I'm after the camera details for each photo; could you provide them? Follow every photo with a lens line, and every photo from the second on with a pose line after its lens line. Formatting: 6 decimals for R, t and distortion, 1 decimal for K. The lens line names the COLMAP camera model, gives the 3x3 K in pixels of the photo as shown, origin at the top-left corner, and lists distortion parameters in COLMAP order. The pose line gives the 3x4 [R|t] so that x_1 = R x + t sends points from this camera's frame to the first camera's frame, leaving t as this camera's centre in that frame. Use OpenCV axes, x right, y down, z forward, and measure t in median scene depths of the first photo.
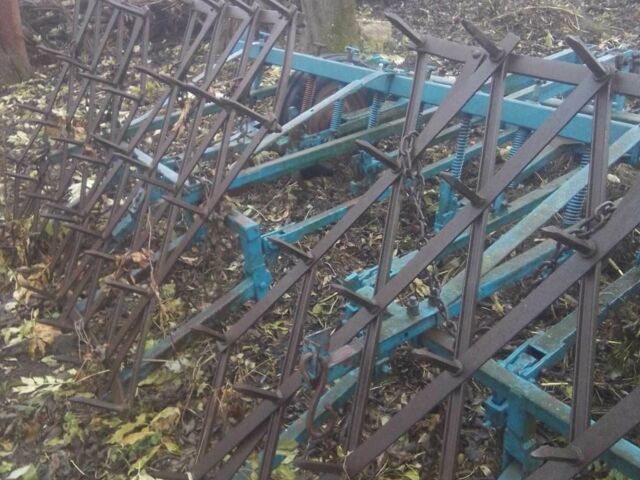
lens RADIAL K [[592.9, 0, 312.9], [0, 592.9, 237.6], [0, 0, 1]] dist [0.076479, -0.126762]
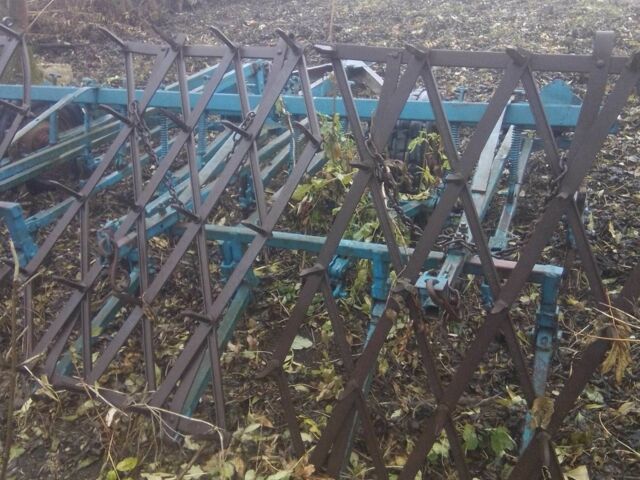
lens RADIAL K [[592.9, 0, 312.9], [0, 592.9, 237.6], [0, 0, 1]] dist [0.076479, -0.126762]
pose [[0.863511, -0.201386, 0.462377, -0.183140], [0.238276, 0.970946, -0.022101, 0.258605], [-0.444493, 0.129258, 0.886408, -0.442001]]
